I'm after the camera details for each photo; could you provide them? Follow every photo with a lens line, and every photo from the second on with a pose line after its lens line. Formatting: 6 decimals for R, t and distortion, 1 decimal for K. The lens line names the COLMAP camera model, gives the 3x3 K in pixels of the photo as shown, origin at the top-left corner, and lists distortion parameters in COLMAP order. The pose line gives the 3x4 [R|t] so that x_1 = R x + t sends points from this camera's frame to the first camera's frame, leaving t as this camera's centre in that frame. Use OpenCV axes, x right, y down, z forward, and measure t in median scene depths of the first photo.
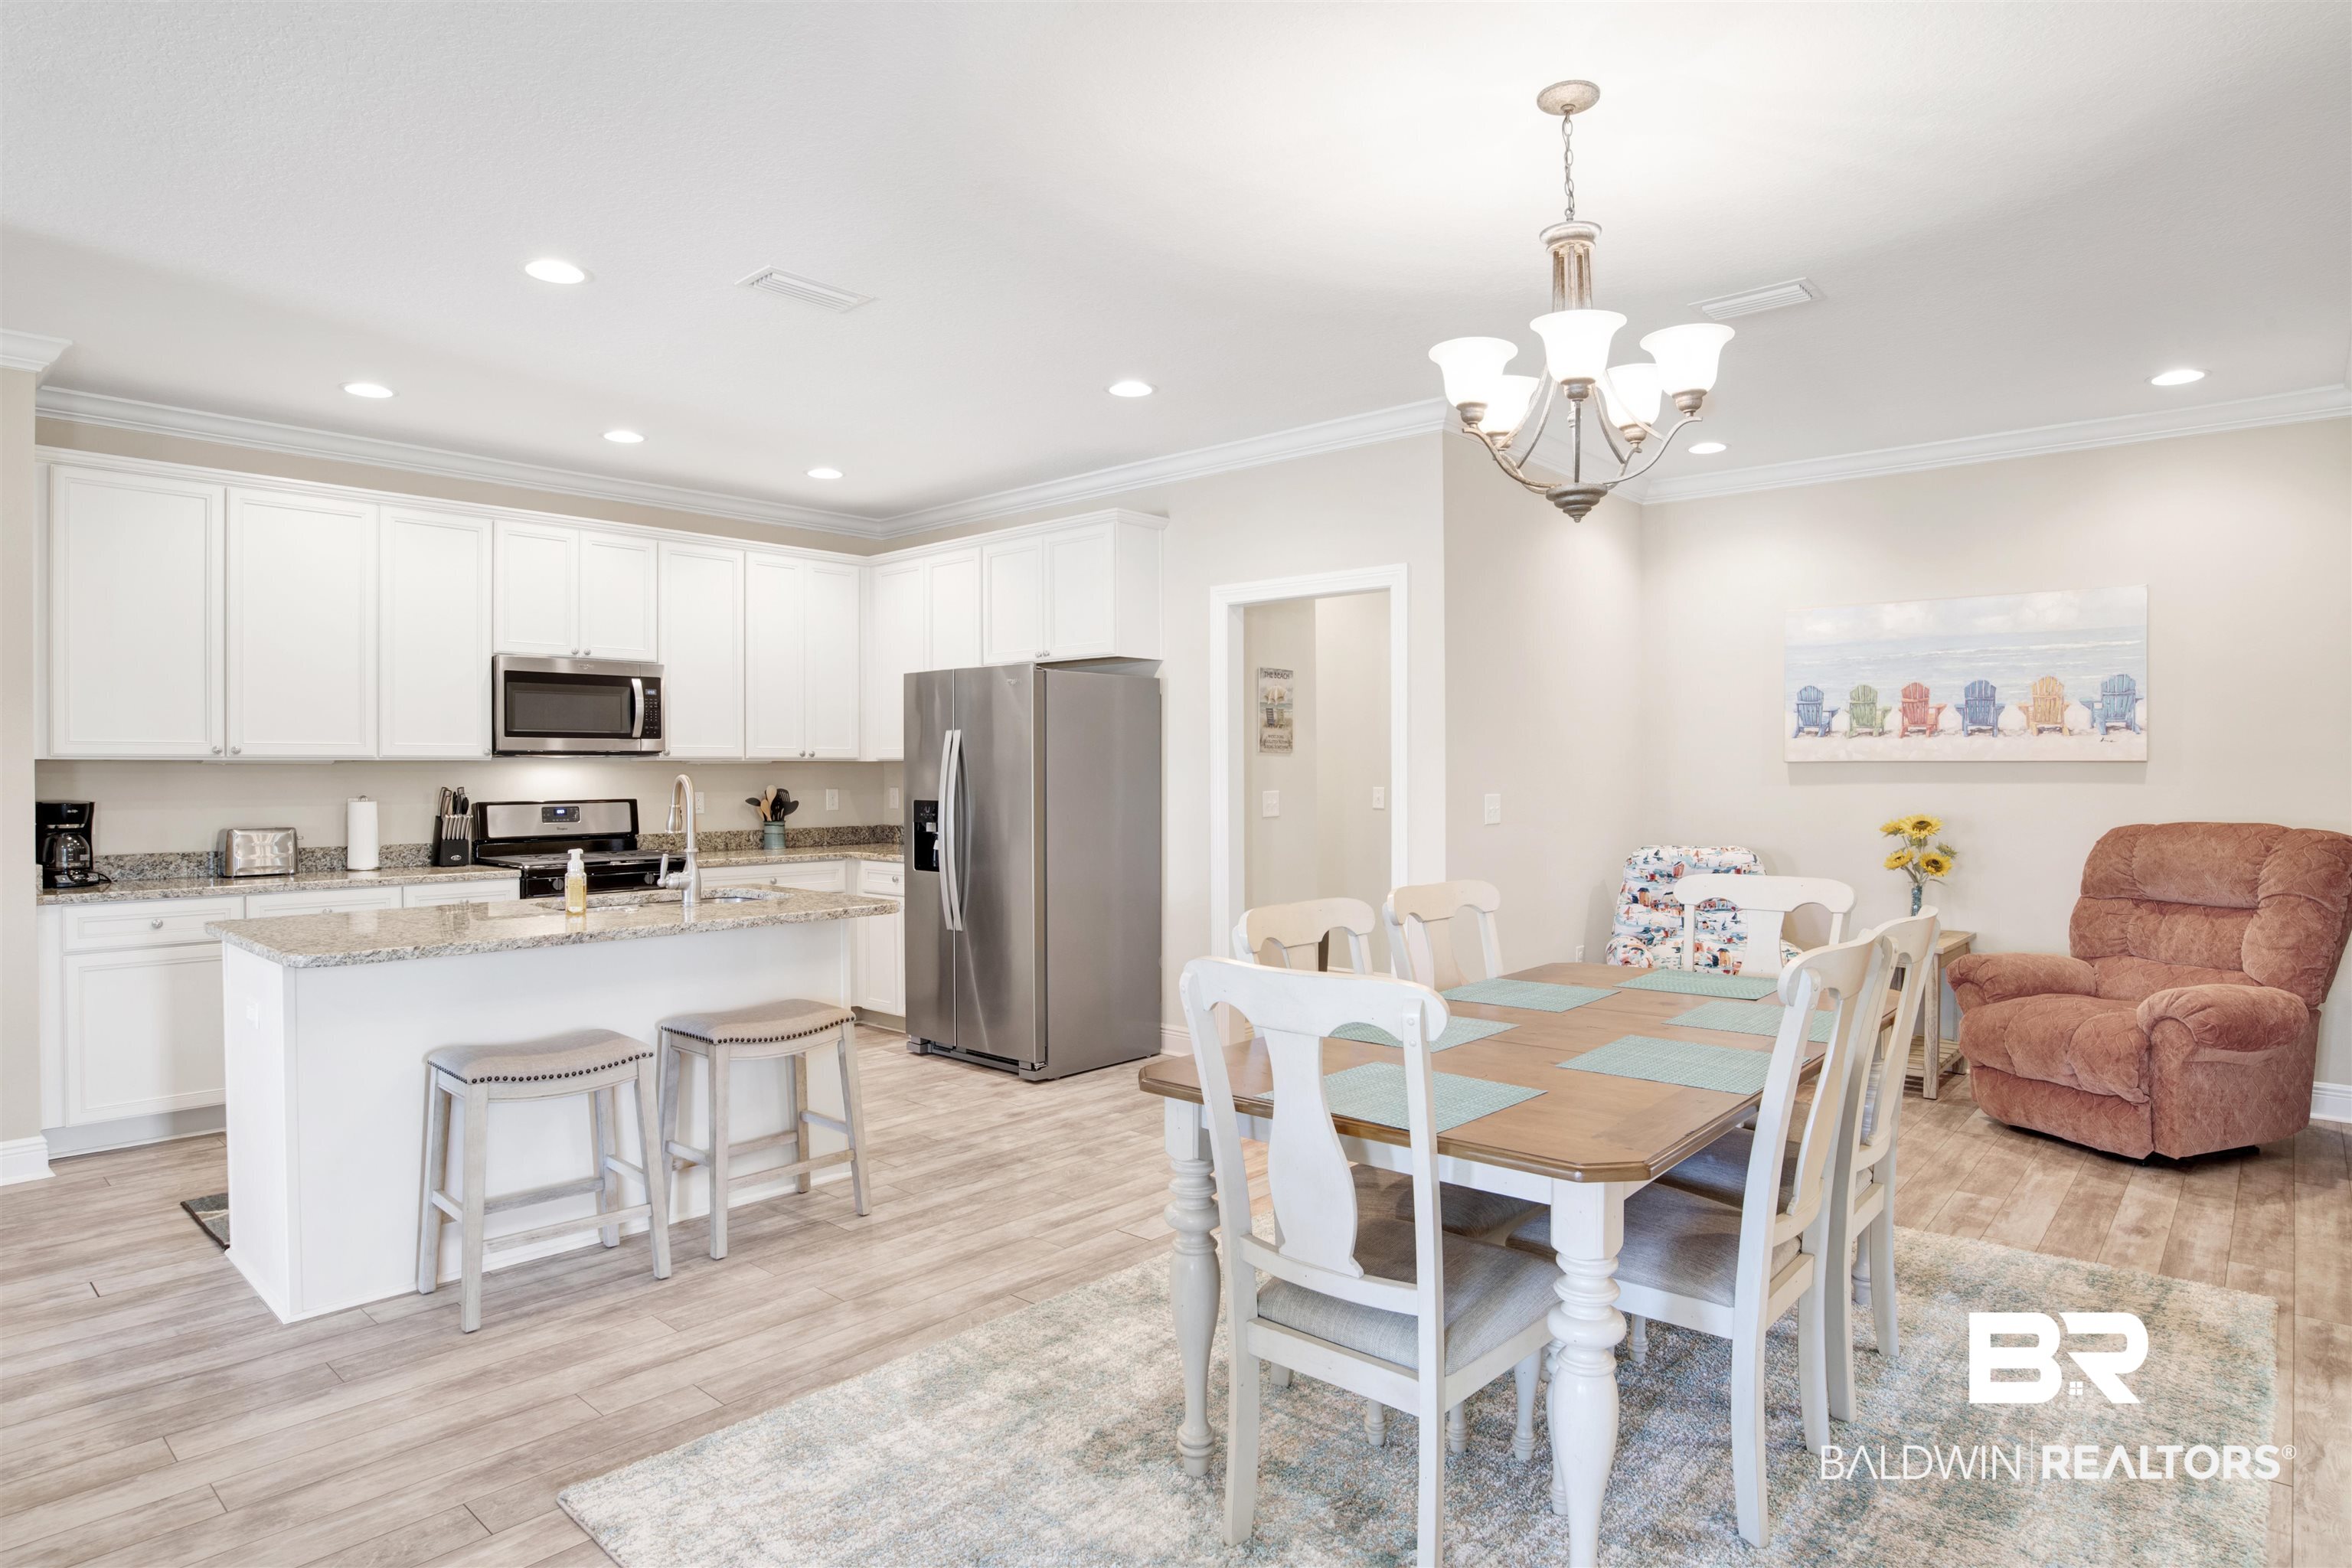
lens RADIAL K [[1297.6, 0, 1197.0], [0, 1297.6, 779.0], [0, 0, 1]] dist [-0.056656, 0.018060]
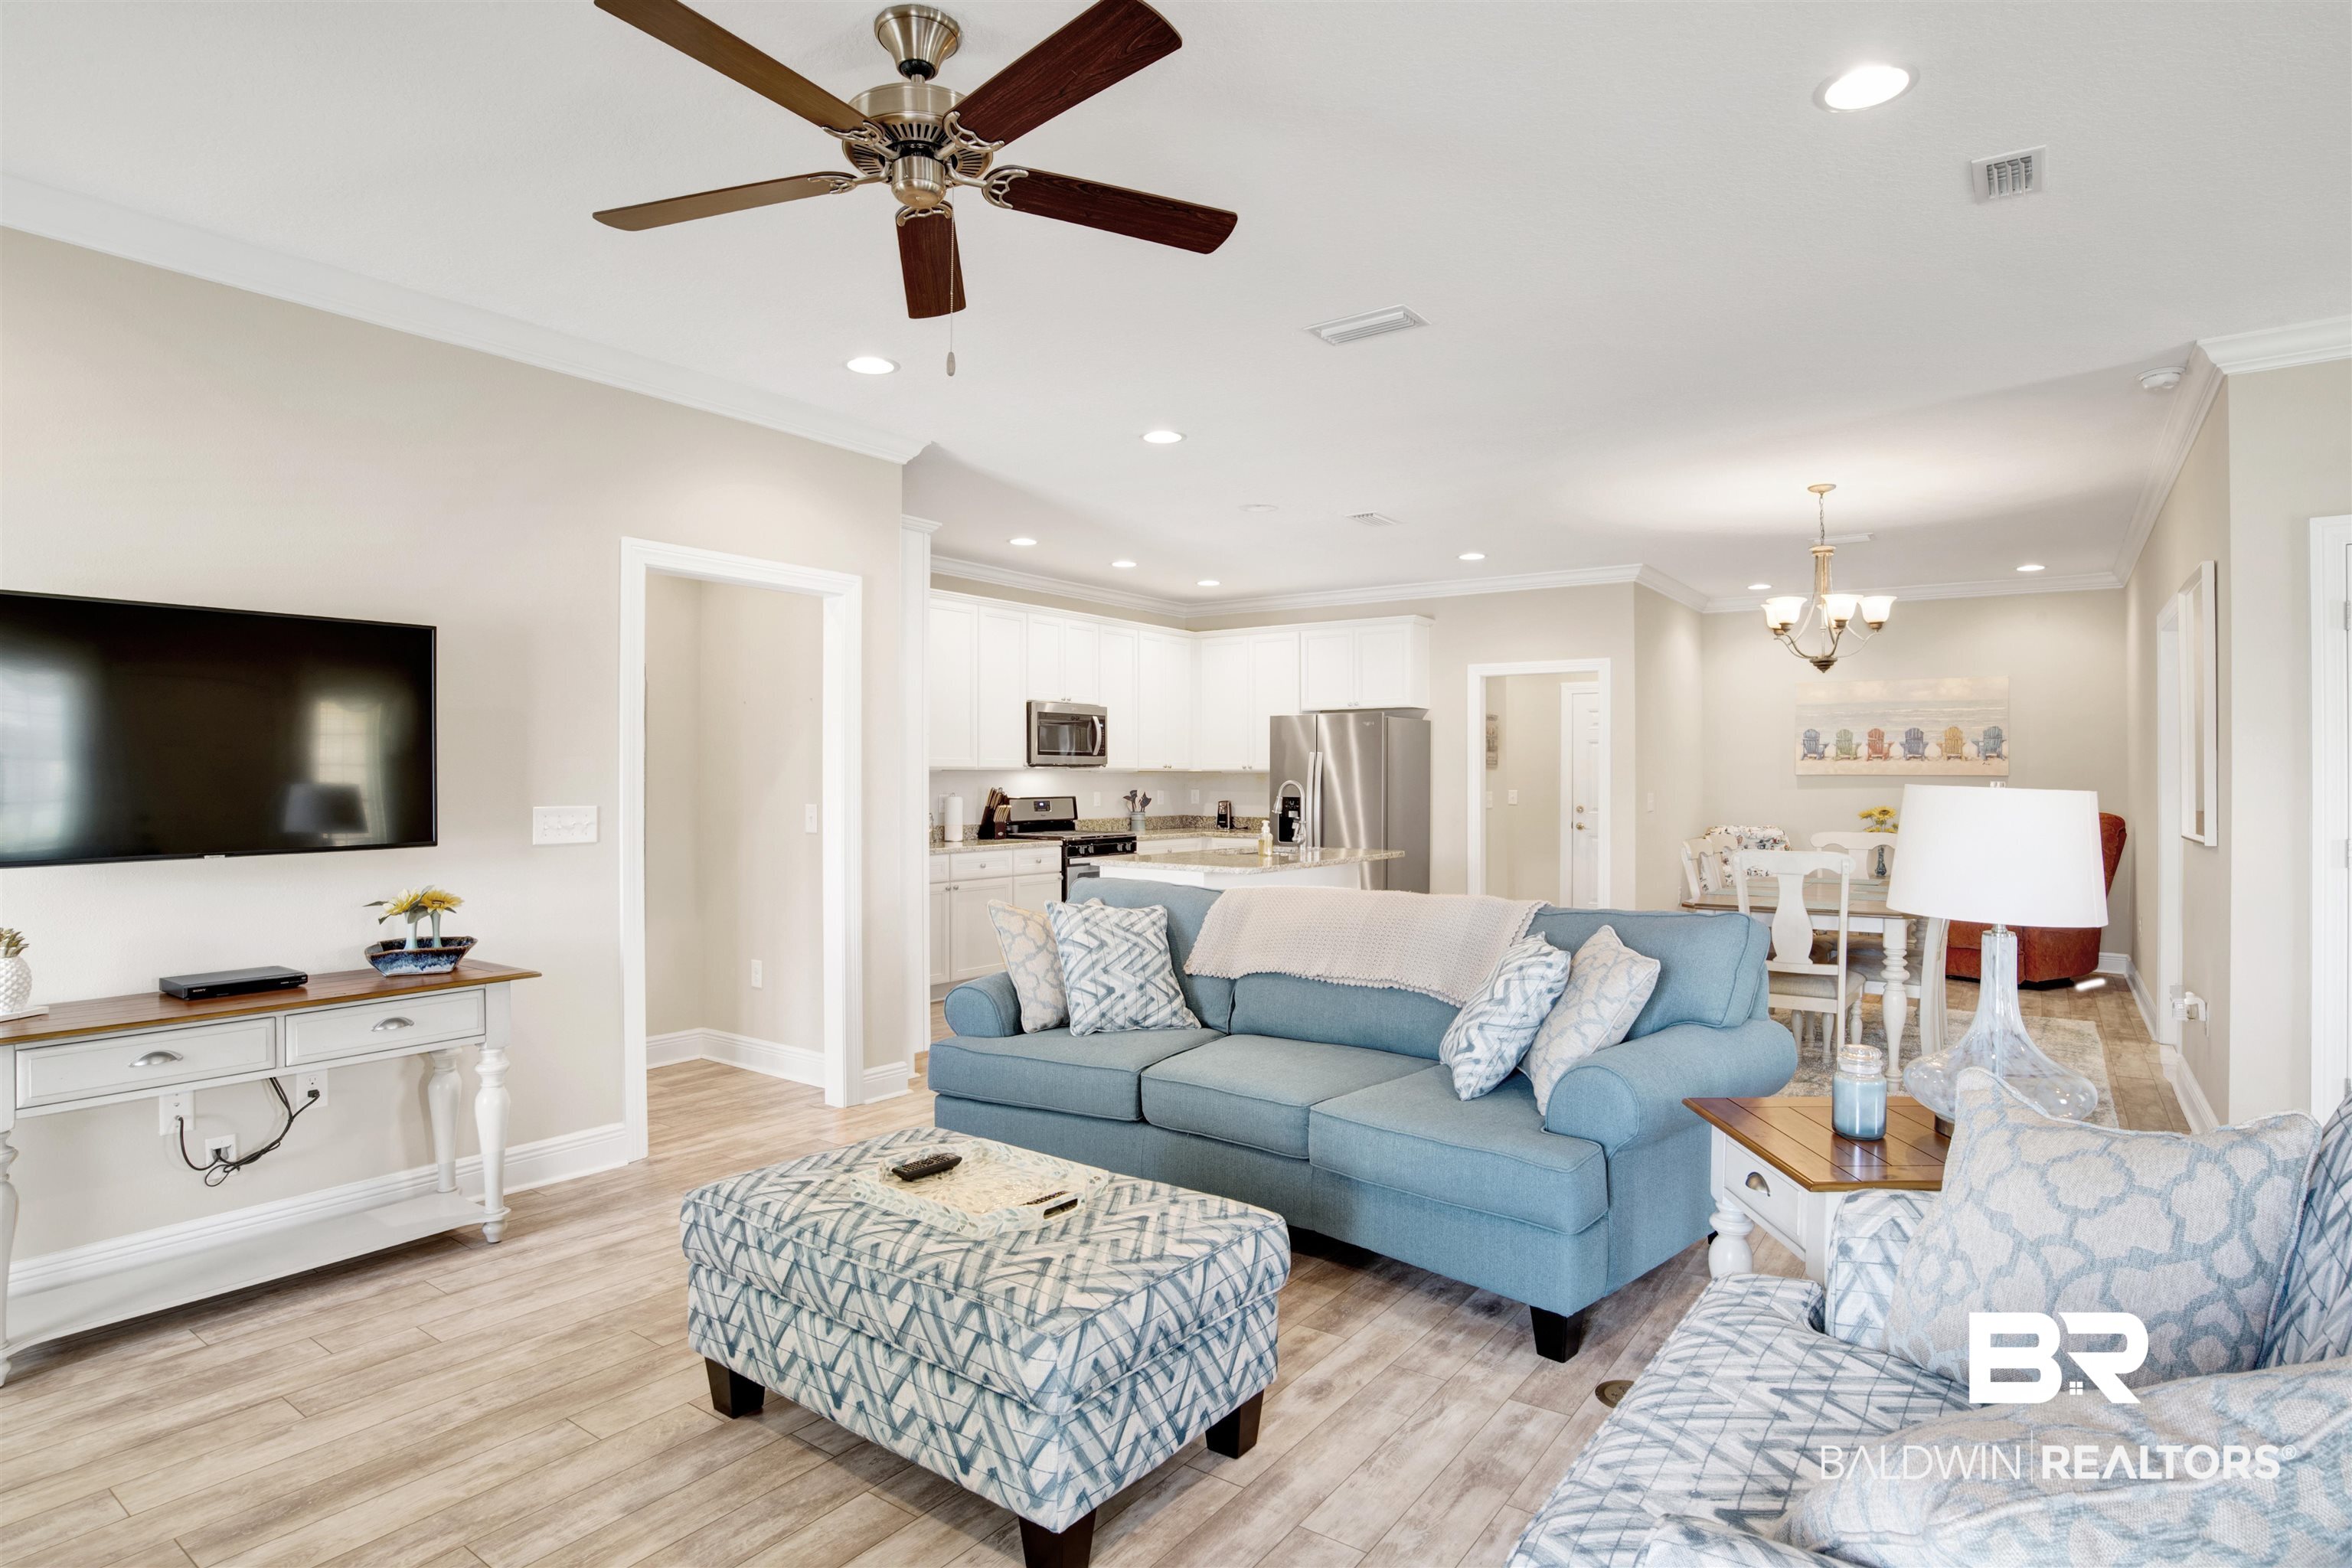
lens RADIAL K [[1231.6, 0, 1205.7], [0, 1231.6, 779.4], [0, 0, 1]] dist [-0.055610, 0.012874]
pose [[0.993242, 0.004129, 0.115986, -0.520859], [-0.003625, 0.999983, -0.004553, 0.002558], [-0.116003, 0.004102, 0.993240, -0.506640]]
